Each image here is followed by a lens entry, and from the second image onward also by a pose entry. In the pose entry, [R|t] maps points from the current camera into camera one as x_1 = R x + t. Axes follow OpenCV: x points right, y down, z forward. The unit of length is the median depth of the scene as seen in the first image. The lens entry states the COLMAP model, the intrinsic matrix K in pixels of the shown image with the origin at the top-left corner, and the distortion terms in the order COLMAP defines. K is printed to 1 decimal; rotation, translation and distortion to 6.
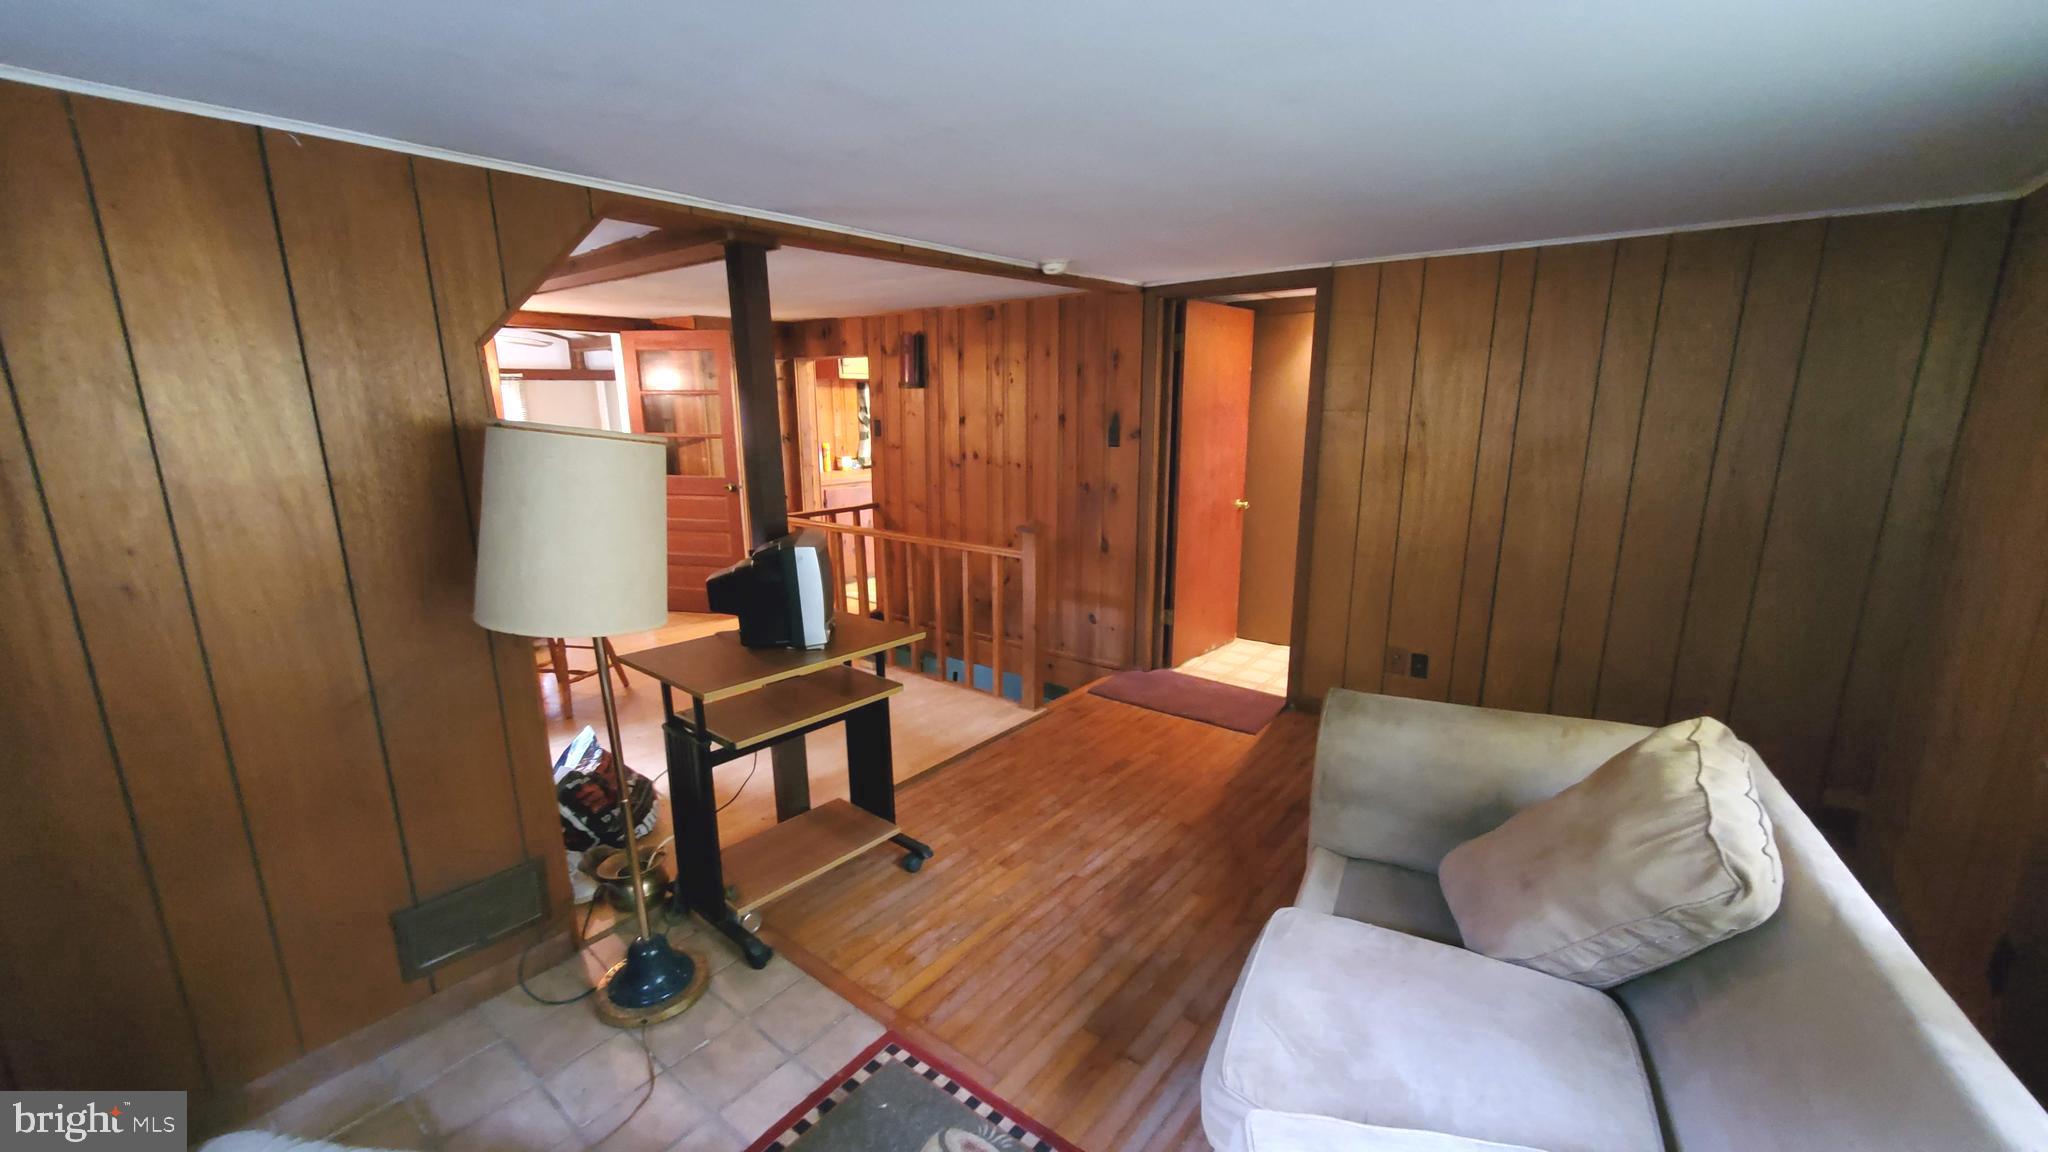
lens RADIAL K [[813.5, 0, 1023.5], [0, 813.5, 587.3], [0, 0, 1]] dist [0.000739, -0.000050]
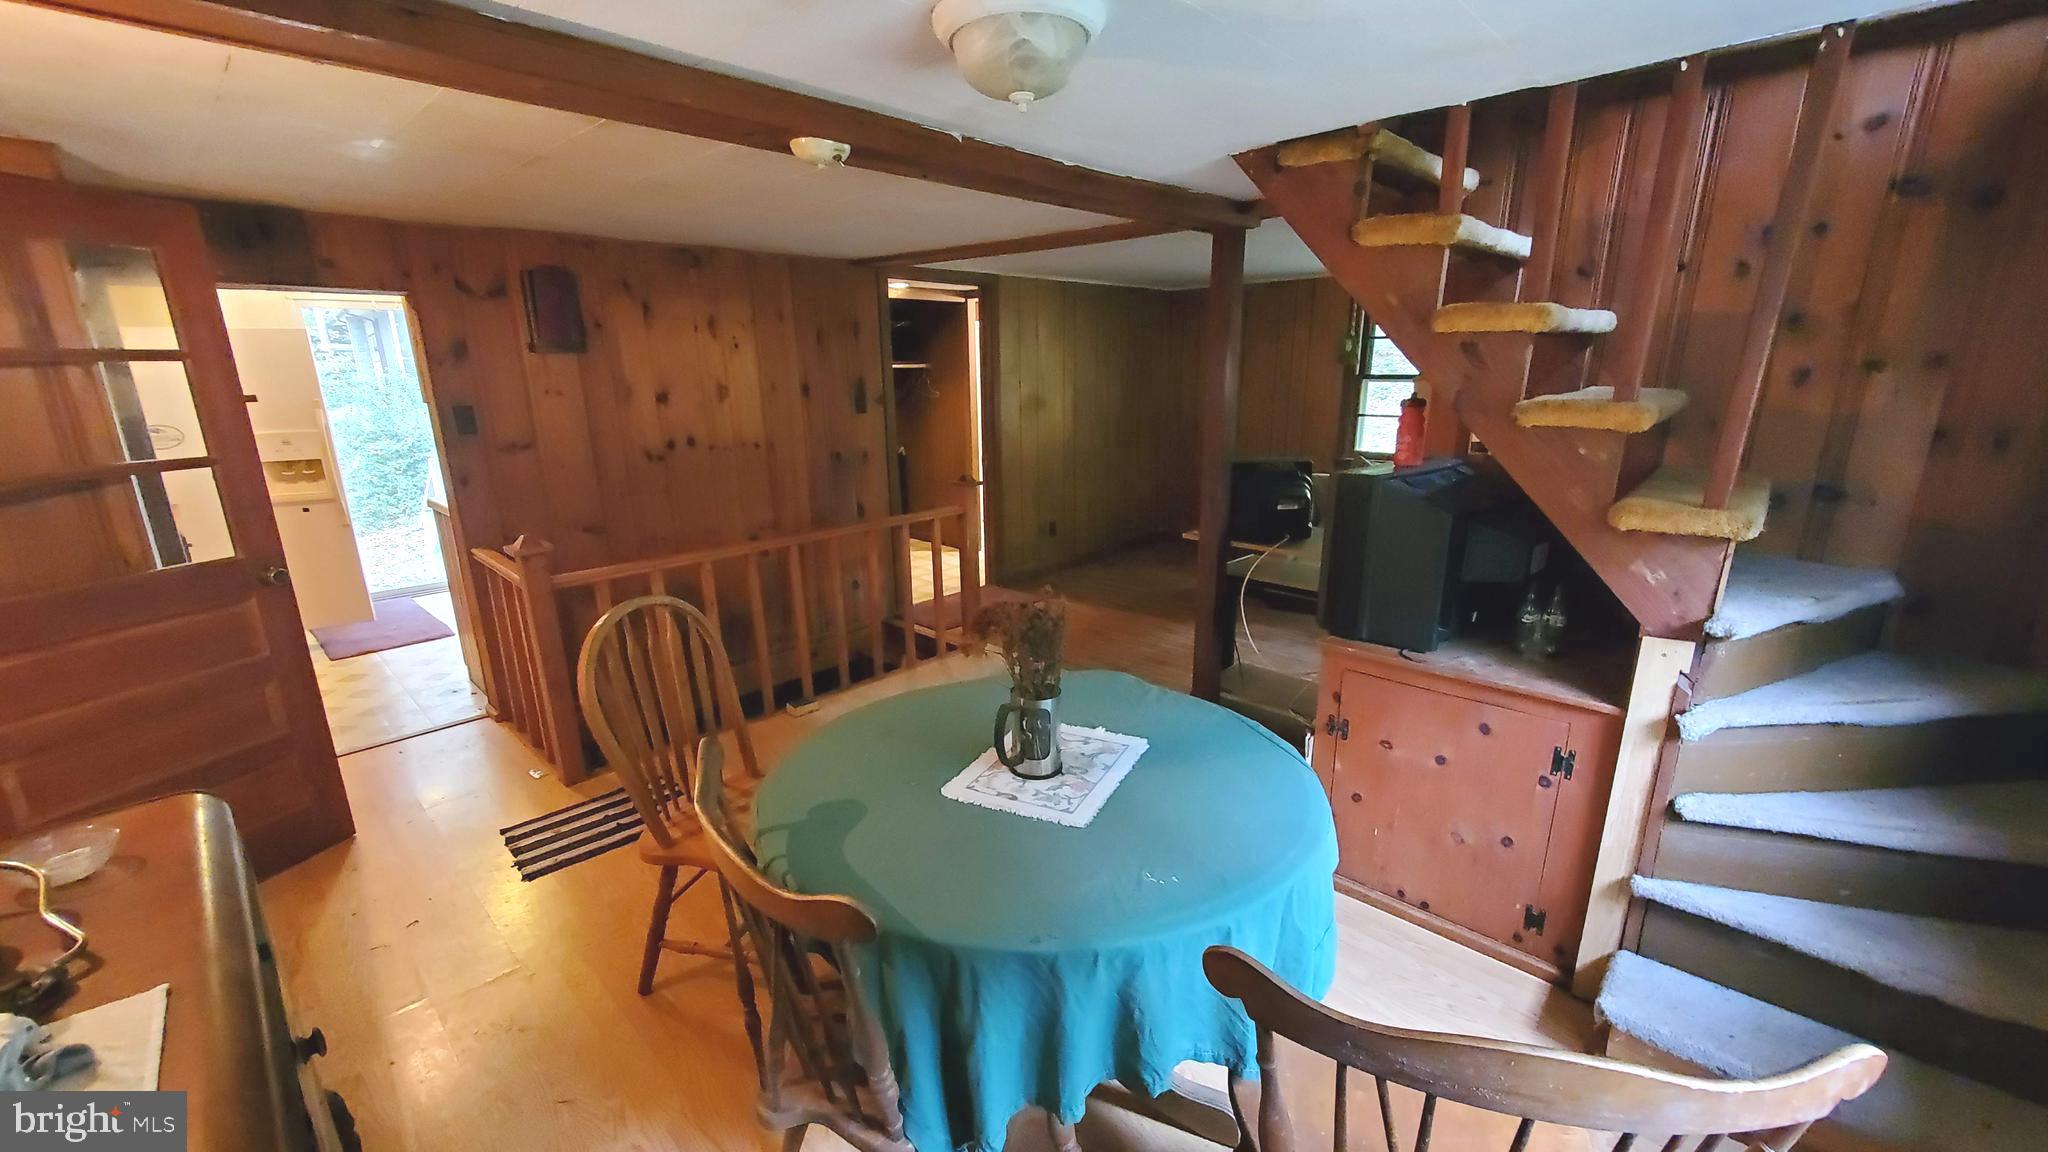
lens RADIAL K [[813.5, 0, 1023.5], [0, 813.5, 587.3], [0, 0, 1]] dist [0.000739, -0.000050]
pose [[0.102420, -0.260132, 0.960126, -0.849214], [0.238790, 0.943408, 0.230130, -0.139252], [-0.965655, 0.205698, 0.158740, 0.620503]]
